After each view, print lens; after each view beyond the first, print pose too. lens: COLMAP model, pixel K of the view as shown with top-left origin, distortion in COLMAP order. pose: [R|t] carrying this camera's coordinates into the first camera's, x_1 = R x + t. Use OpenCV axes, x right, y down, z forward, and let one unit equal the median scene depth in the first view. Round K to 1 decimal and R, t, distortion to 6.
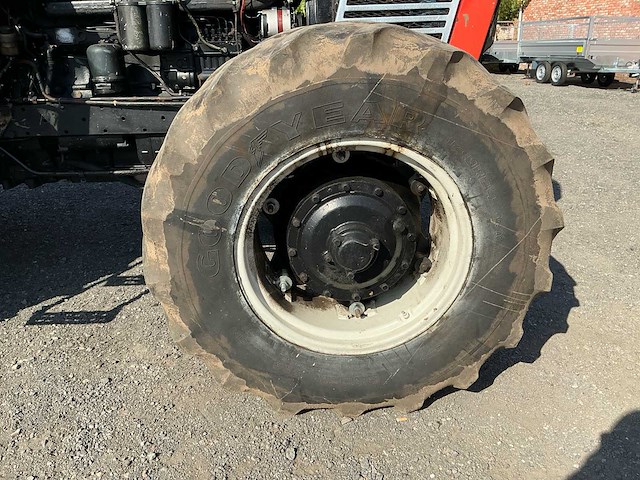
lens RADIAL K [[530.9, 0, 320.0], [0, 530.9, 240.0], [0, 0, 1]] dist [0.132215, -0.265021]
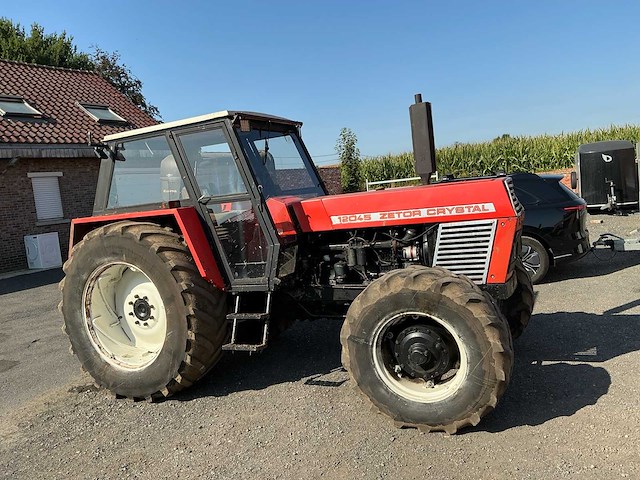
lens RADIAL K [[530.9, 0, 320.0], [0, 530.9, 240.0], [0, 0, 1]] dist [0.132215, -0.265021]
pose [[0.880031, -0.035523, -0.473586, 0.818278], [-0.071681, 0.975839, -0.206396, 0.040932], [0.469475, 0.215582, 0.856223, -1.391038]]
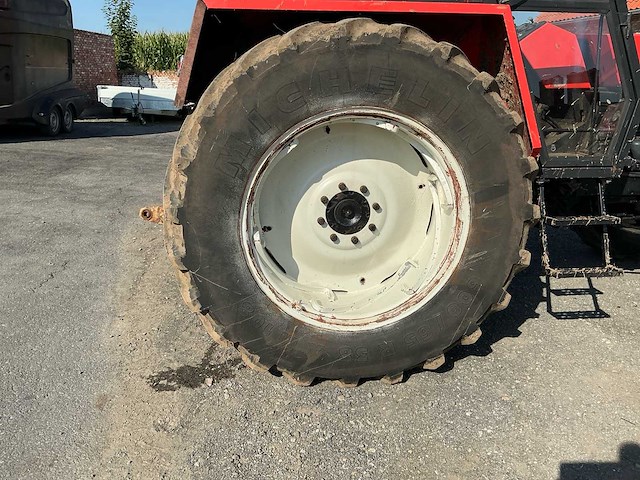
lens RADIAL K [[530.9, 0, 320.0], [0, 530.9, 240.0], [0, 0, 1]] dist [0.132215, -0.265021]
pose [[0.997339, 0.007142, 0.072557, -1.844215], [-0.003028, 0.998389, -0.056658, 0.036230], [-0.072845, 0.056287, 0.995754, -0.659044]]
